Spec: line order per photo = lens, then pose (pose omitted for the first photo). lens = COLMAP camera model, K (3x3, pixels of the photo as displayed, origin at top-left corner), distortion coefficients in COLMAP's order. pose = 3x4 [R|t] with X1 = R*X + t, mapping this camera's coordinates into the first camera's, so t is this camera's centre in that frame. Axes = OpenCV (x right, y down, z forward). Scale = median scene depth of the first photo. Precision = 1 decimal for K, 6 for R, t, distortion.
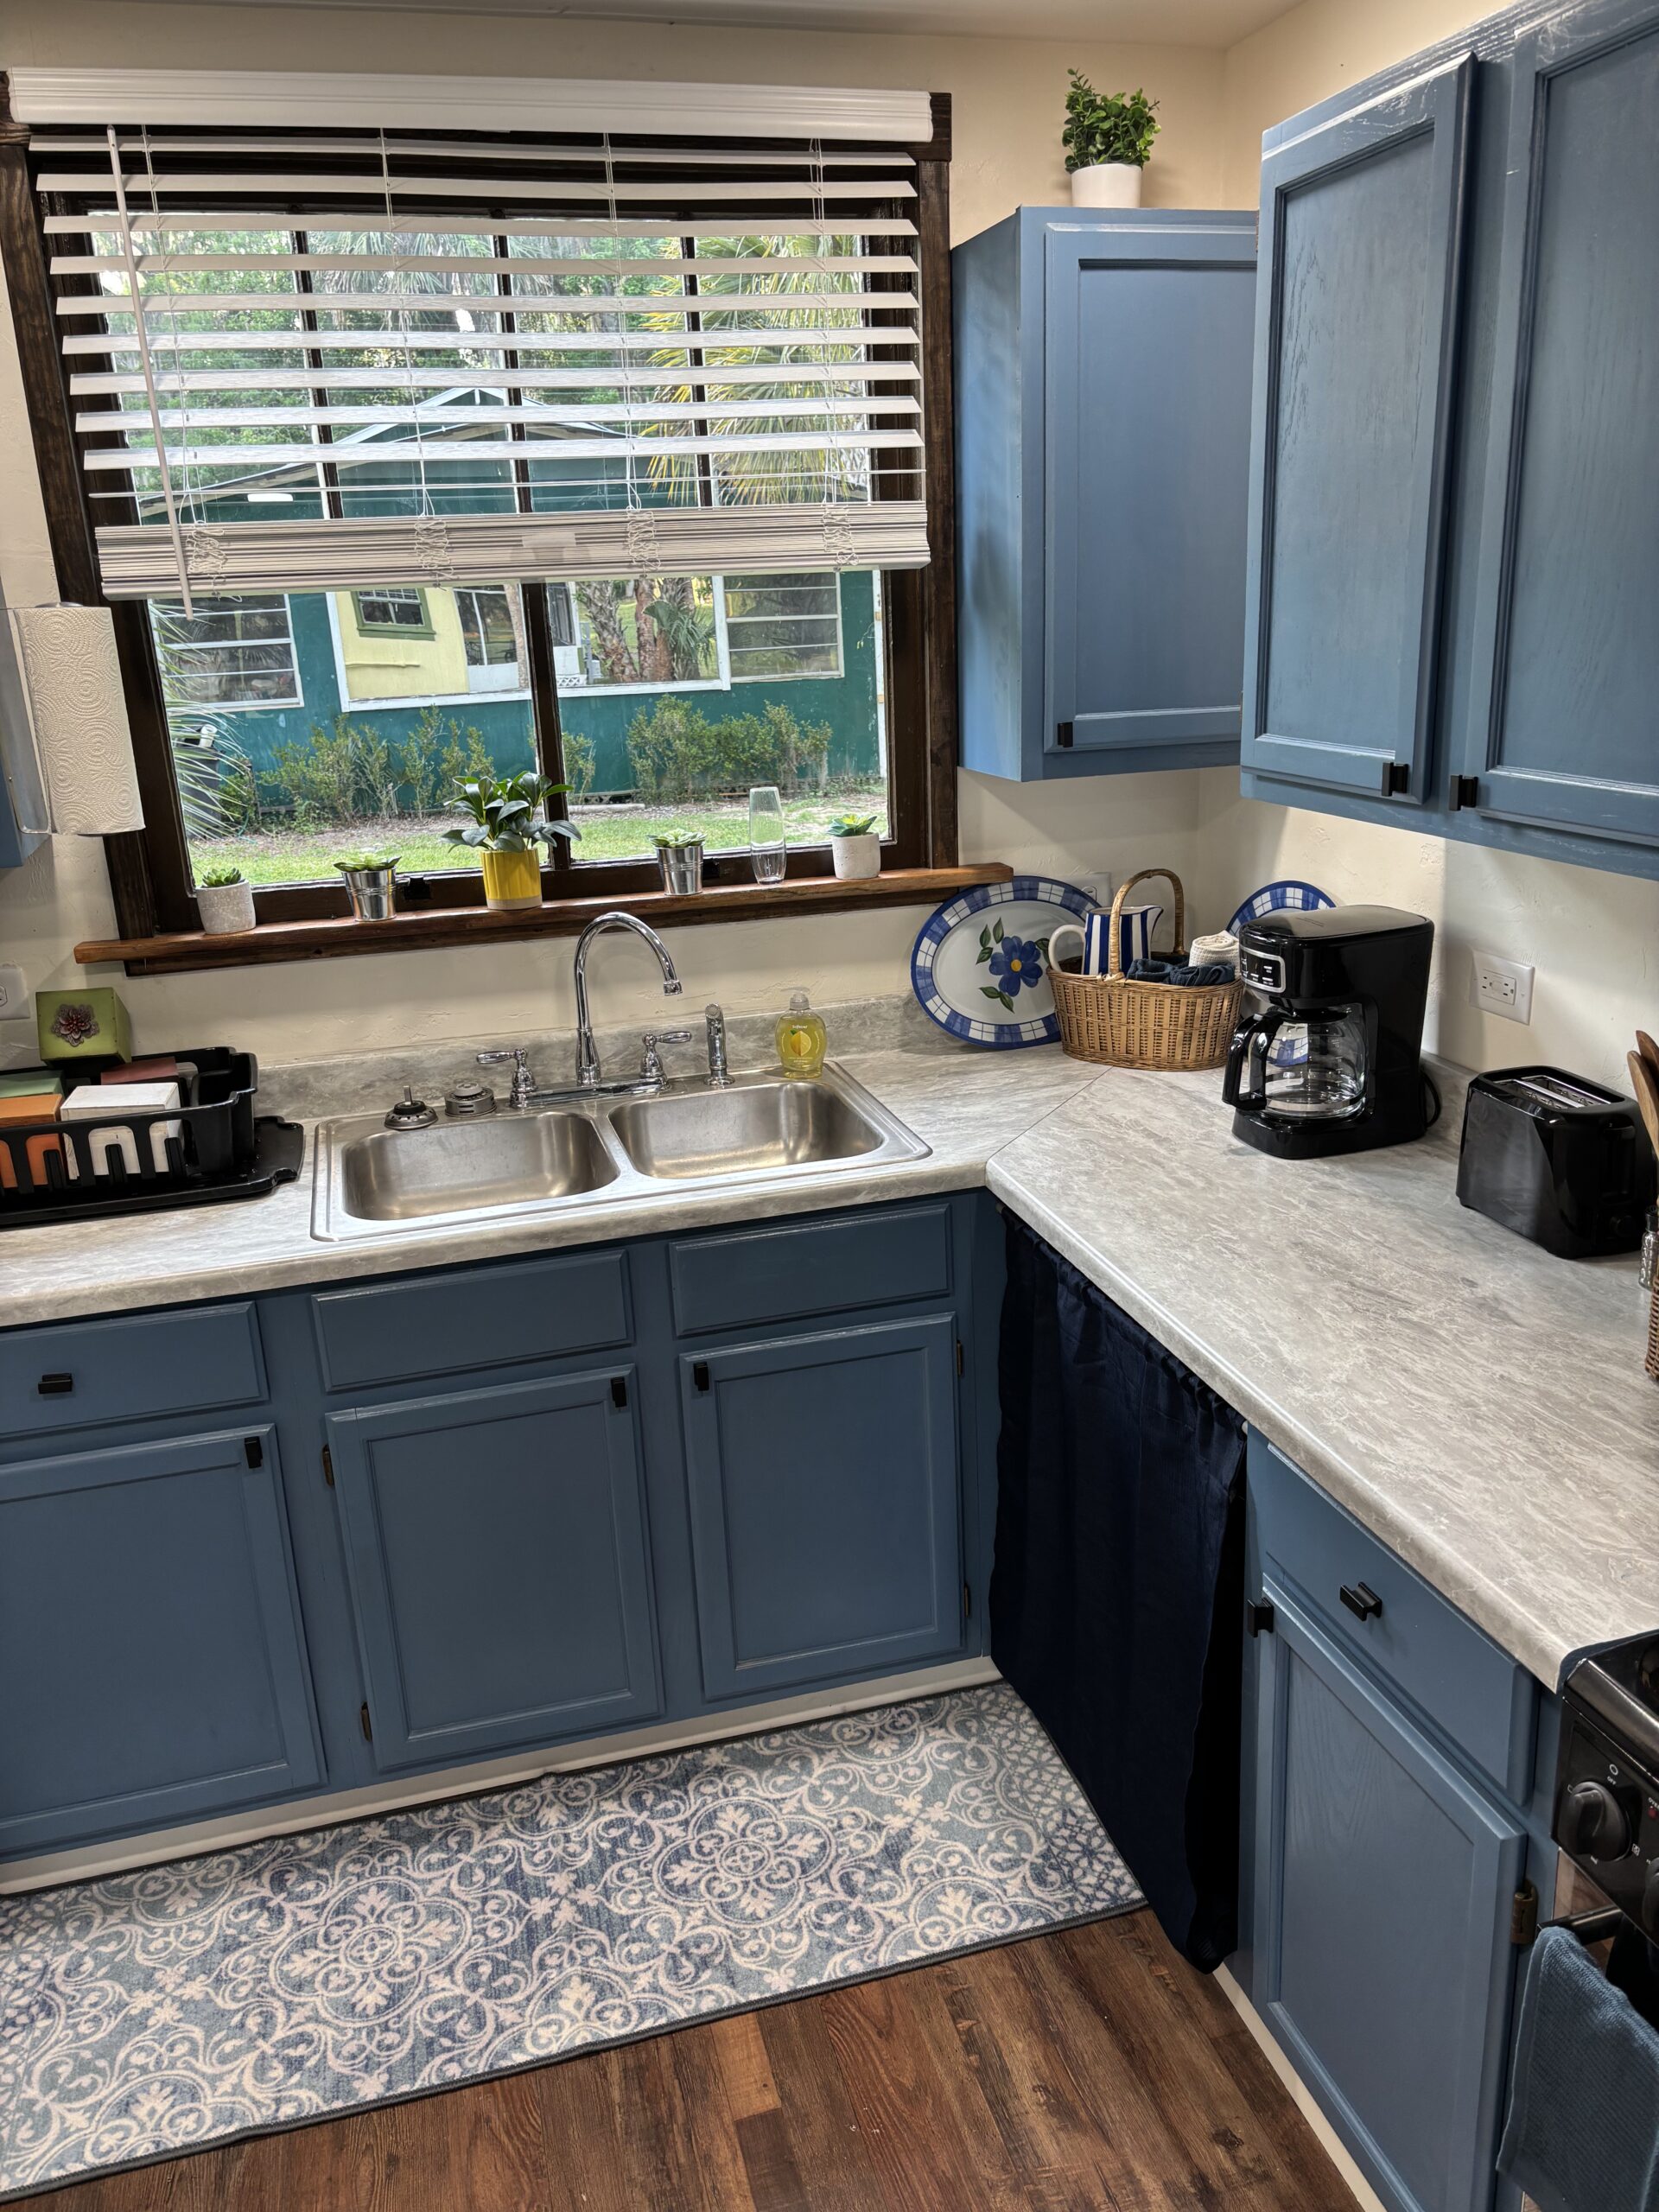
lens RADIAL K [[1659.7, 0, 833.8], [0, 1659.7, 1098.9], [0, 0, 1]] dist [0.014189, -0.006447]
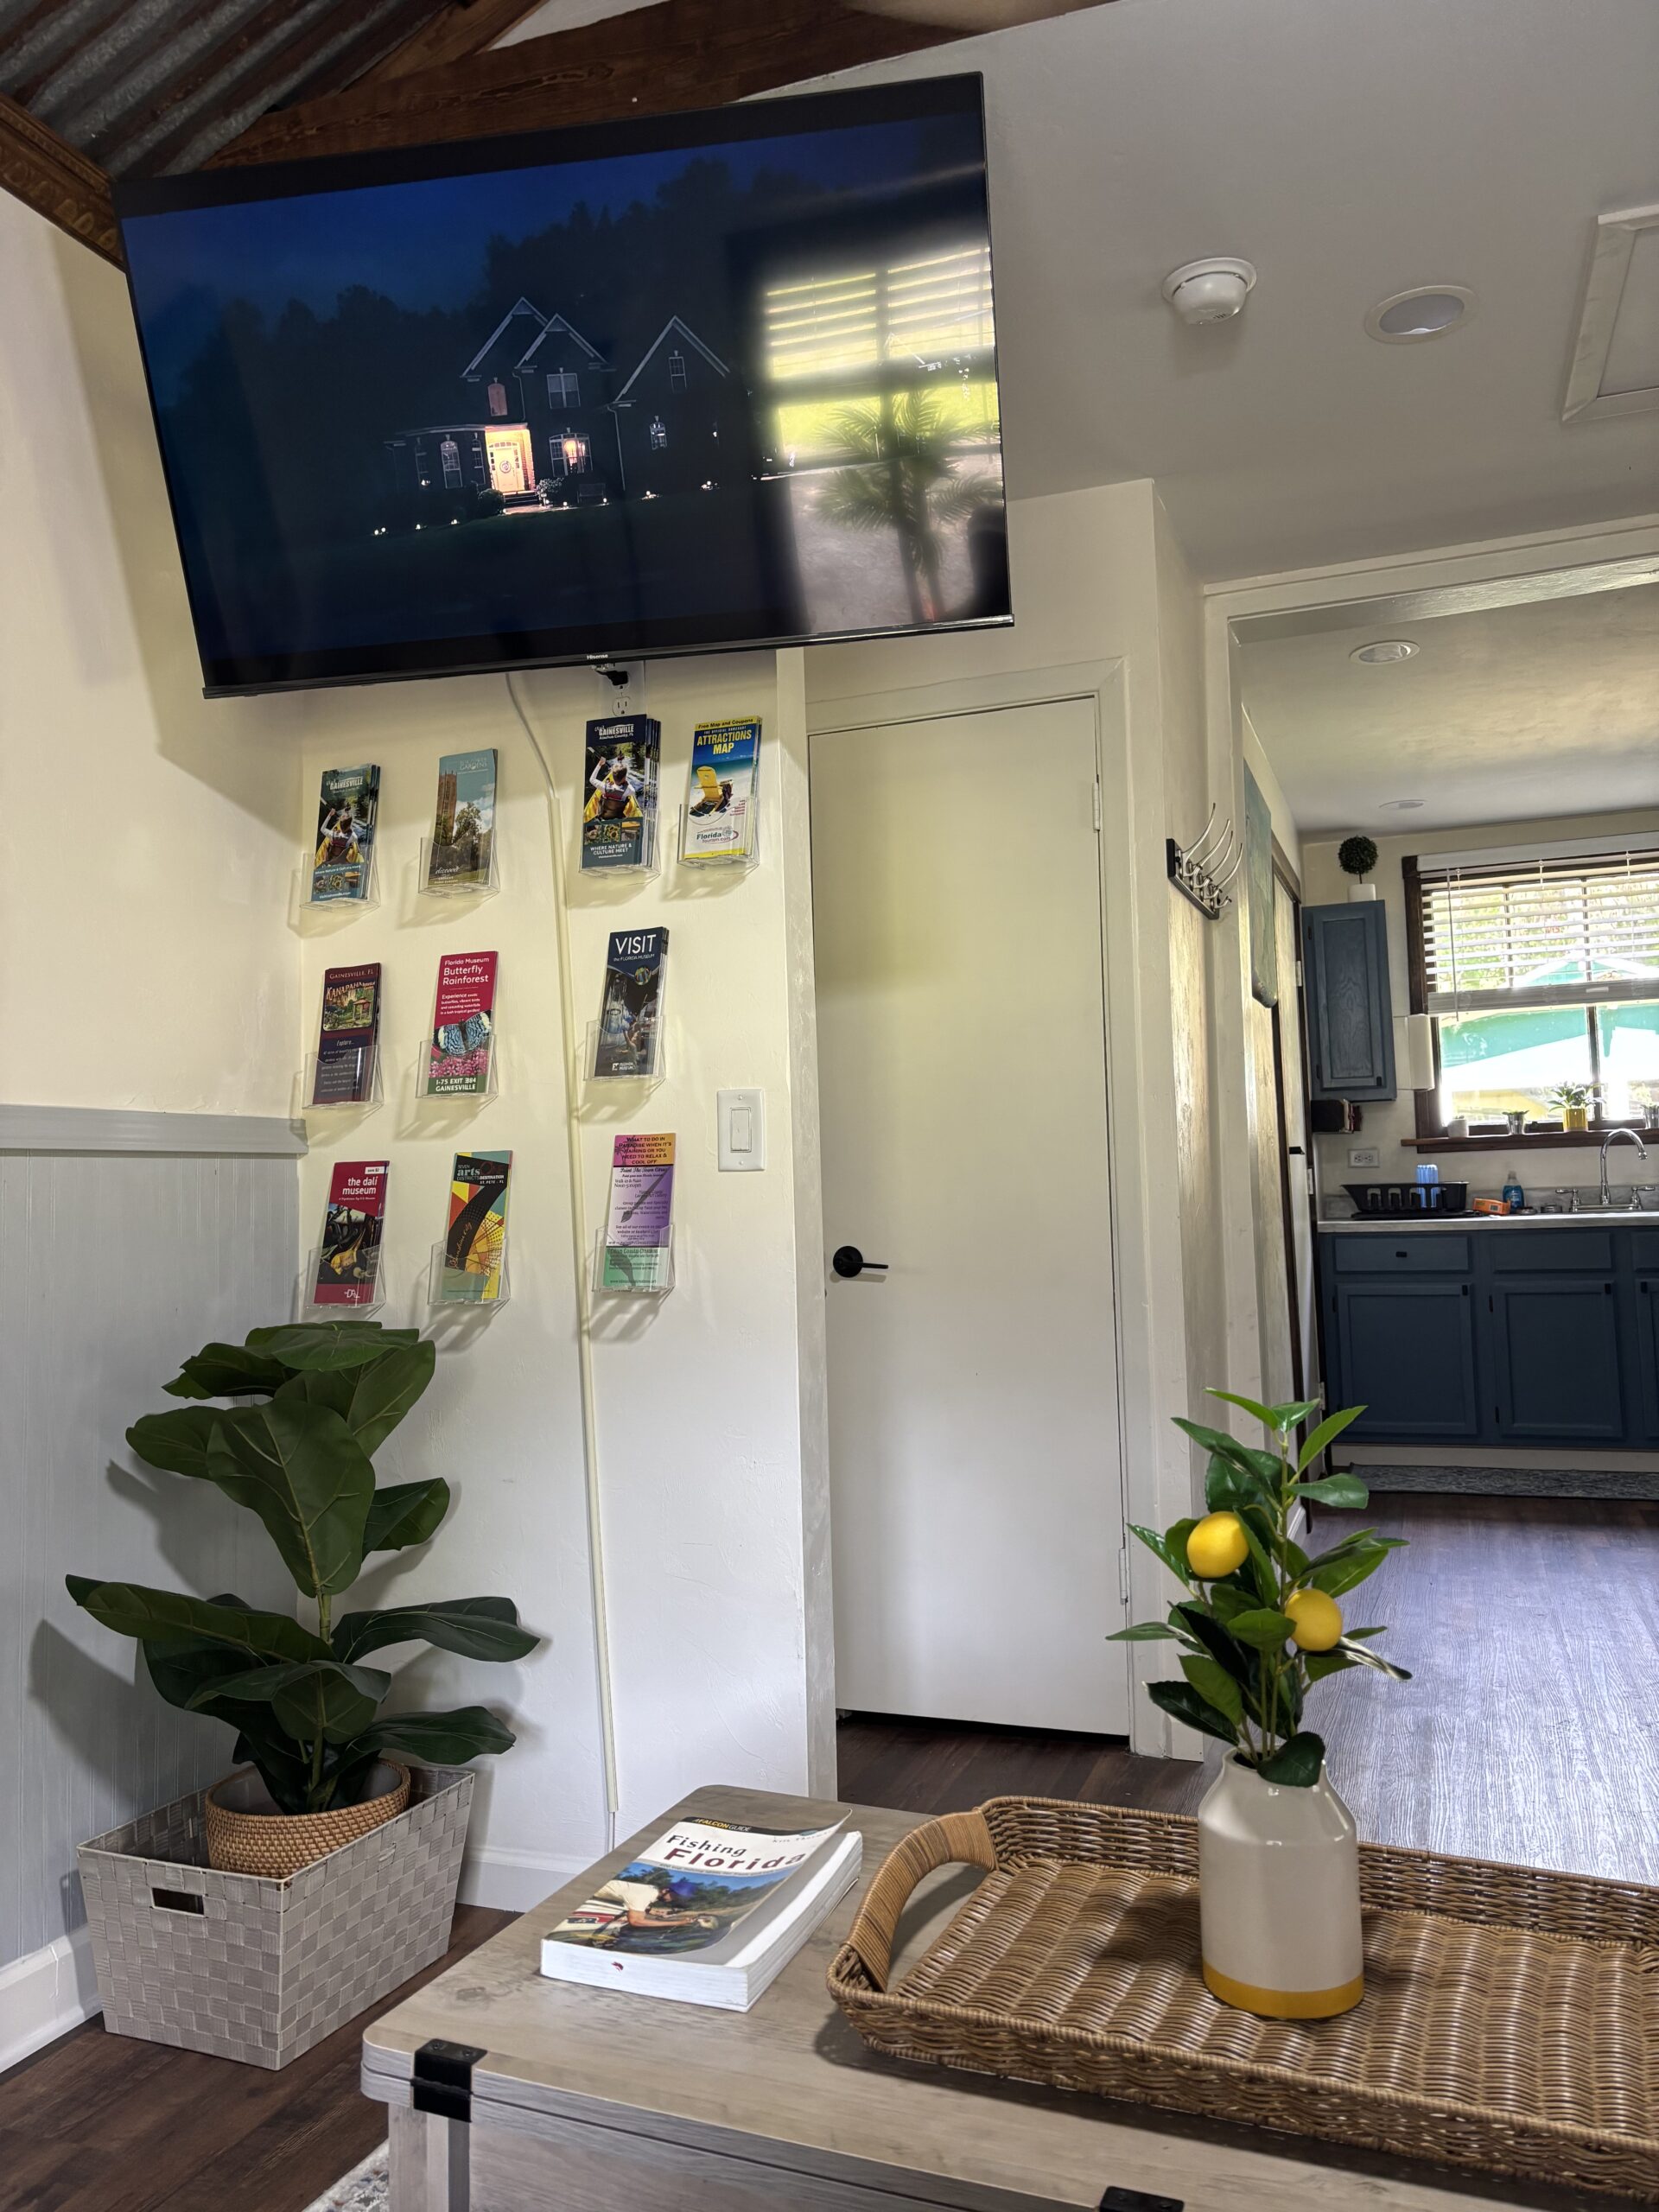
lens RADIAL K [[1659.7, 0, 821.1], [0, 1659.7, 1097.7], [0, 0, 1]] dist [0.014189, -0.006447]
pose [[0.809898, -0.017785, -0.586301, 0.402849], [-0.174515, 0.946971, -0.269796, 0.803122], [0.560009, 0.320825, 0.763846, -1.764280]]
